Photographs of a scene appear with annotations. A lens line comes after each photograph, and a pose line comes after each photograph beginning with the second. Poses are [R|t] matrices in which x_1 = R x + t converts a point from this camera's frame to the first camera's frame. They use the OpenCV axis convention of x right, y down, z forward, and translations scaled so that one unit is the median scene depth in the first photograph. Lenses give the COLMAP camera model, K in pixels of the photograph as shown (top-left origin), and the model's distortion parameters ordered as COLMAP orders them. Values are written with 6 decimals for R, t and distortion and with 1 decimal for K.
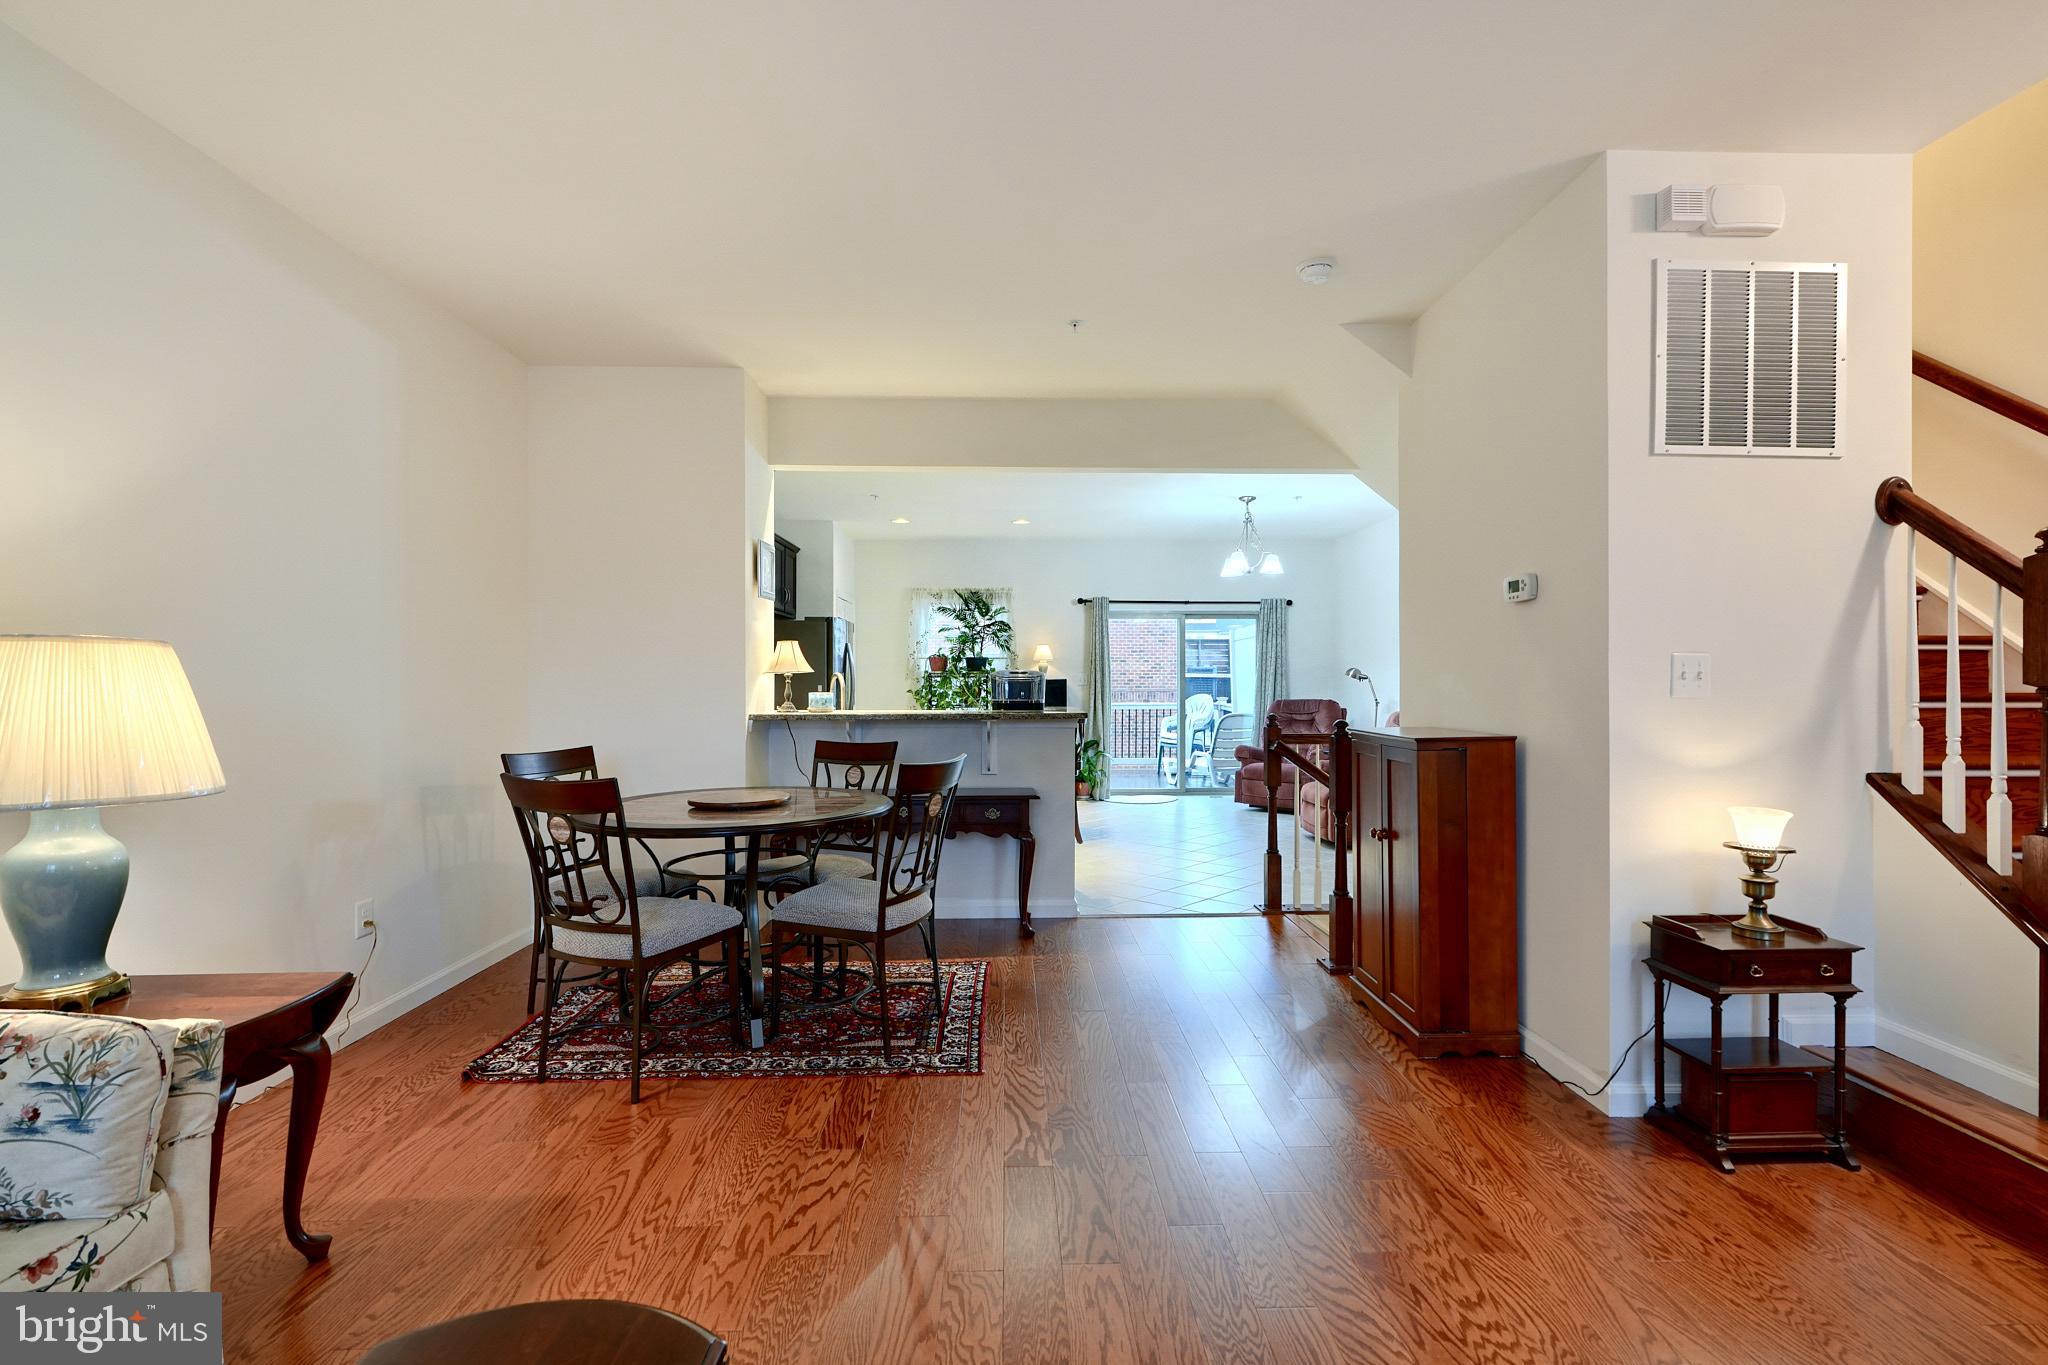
lens RADIAL K [[930.2, 0, 1024.0], [0, 930.2, 682.5], [0, 0, 1]] dist [0.001076, -0.000161]
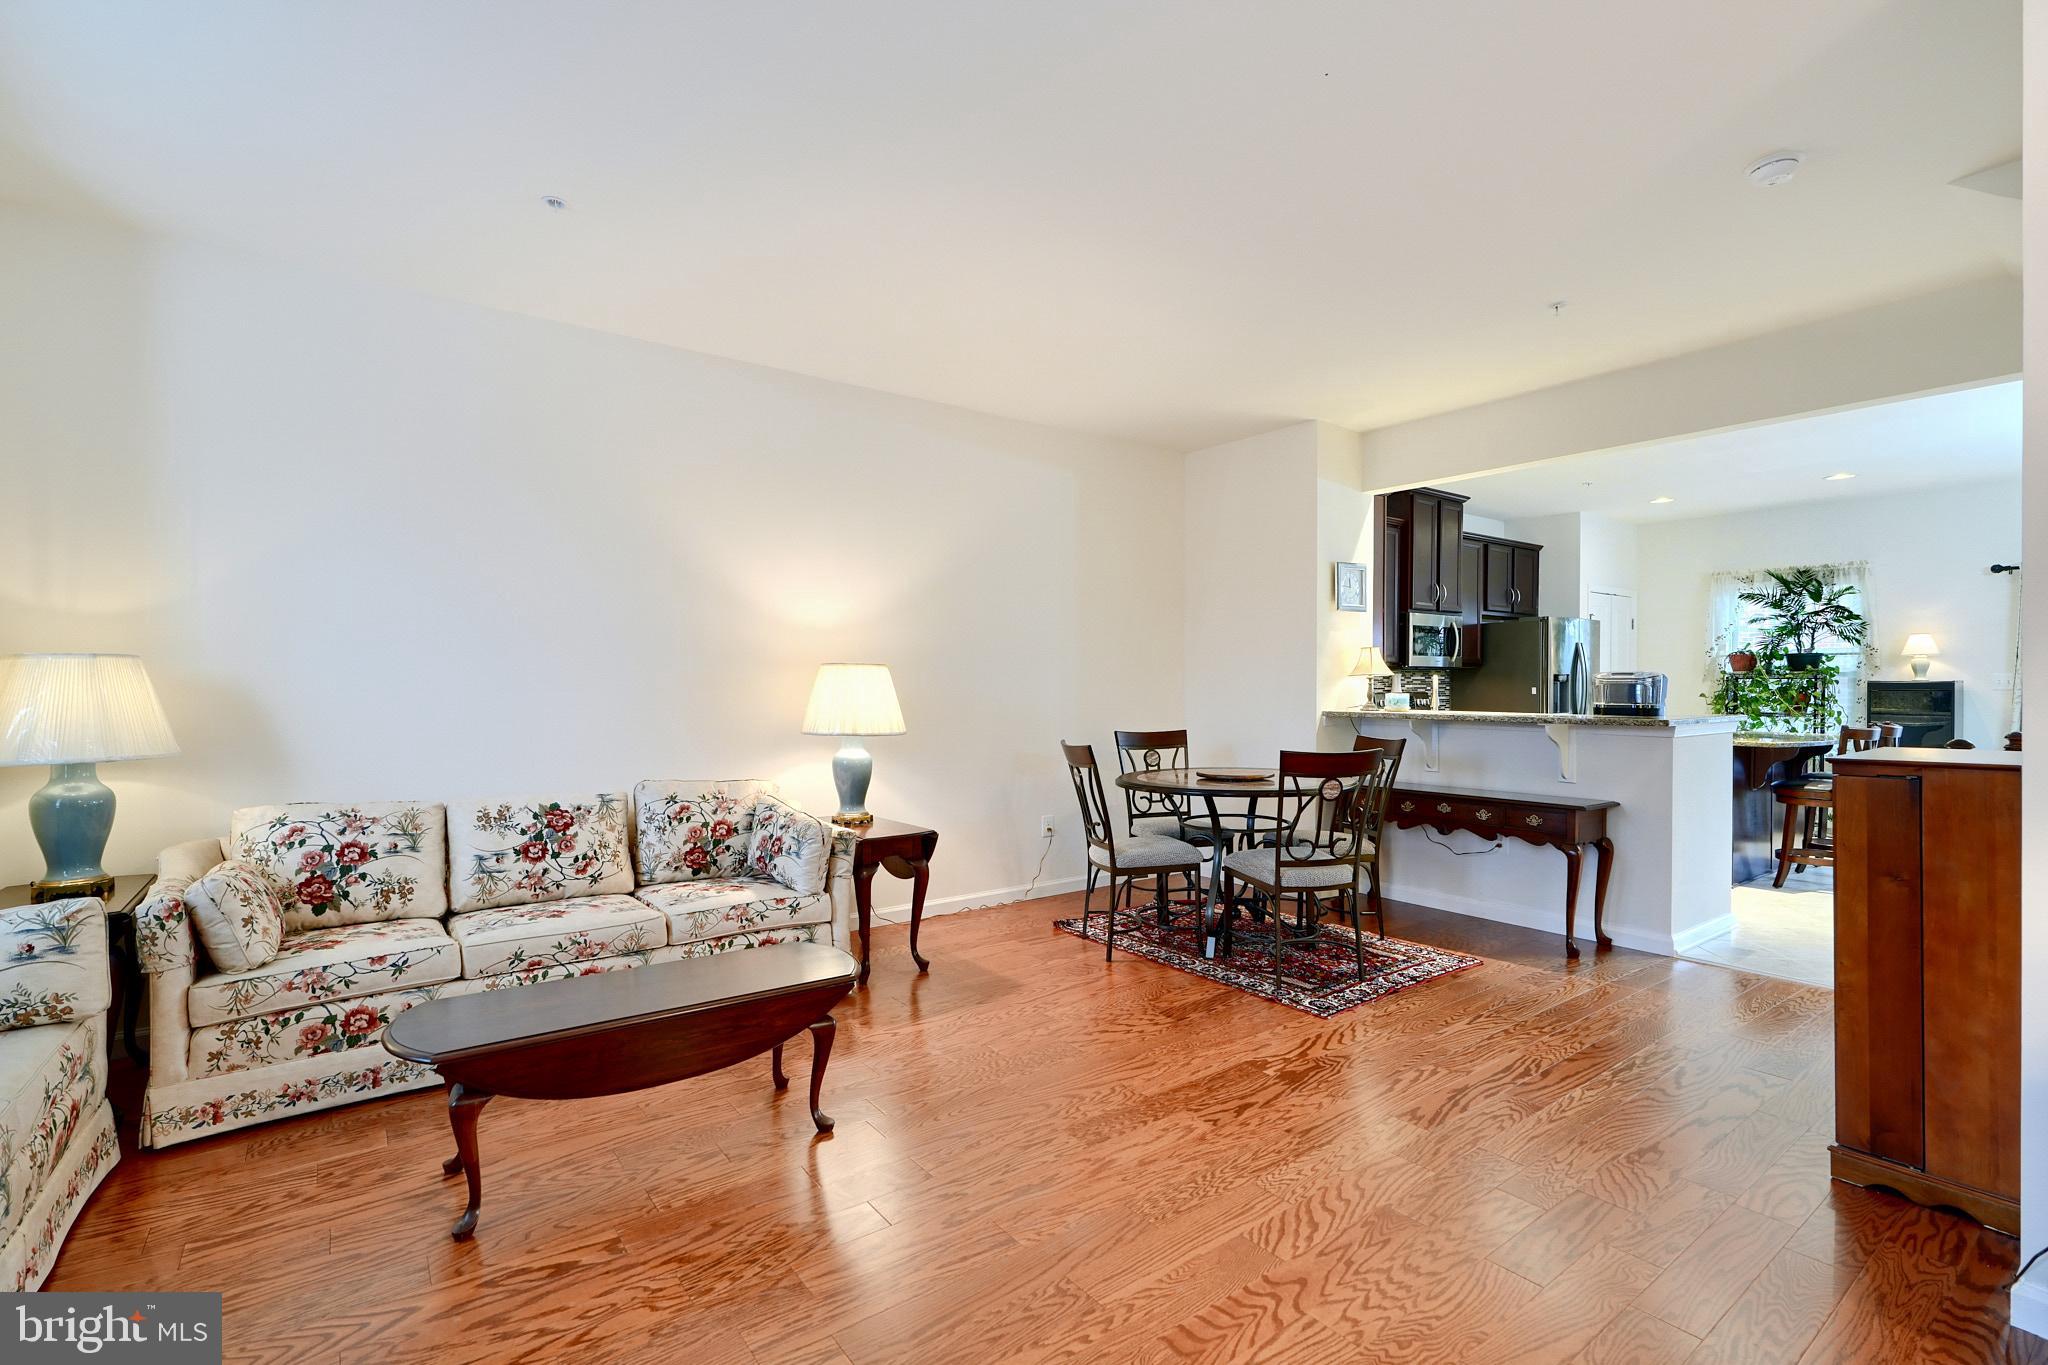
lens RADIAL K [[930.2, 0, 1024.0], [0, 930.2, 682.5], [0, 0, 1]] dist [0.001076, -0.000161]
pose [[0.574173, 0.000563, -0.818734, 0.612072], [-0.002282, 0.999997, -0.000913, -0.000450], [0.818731, 0.002393, 0.574172, 0.013935]]
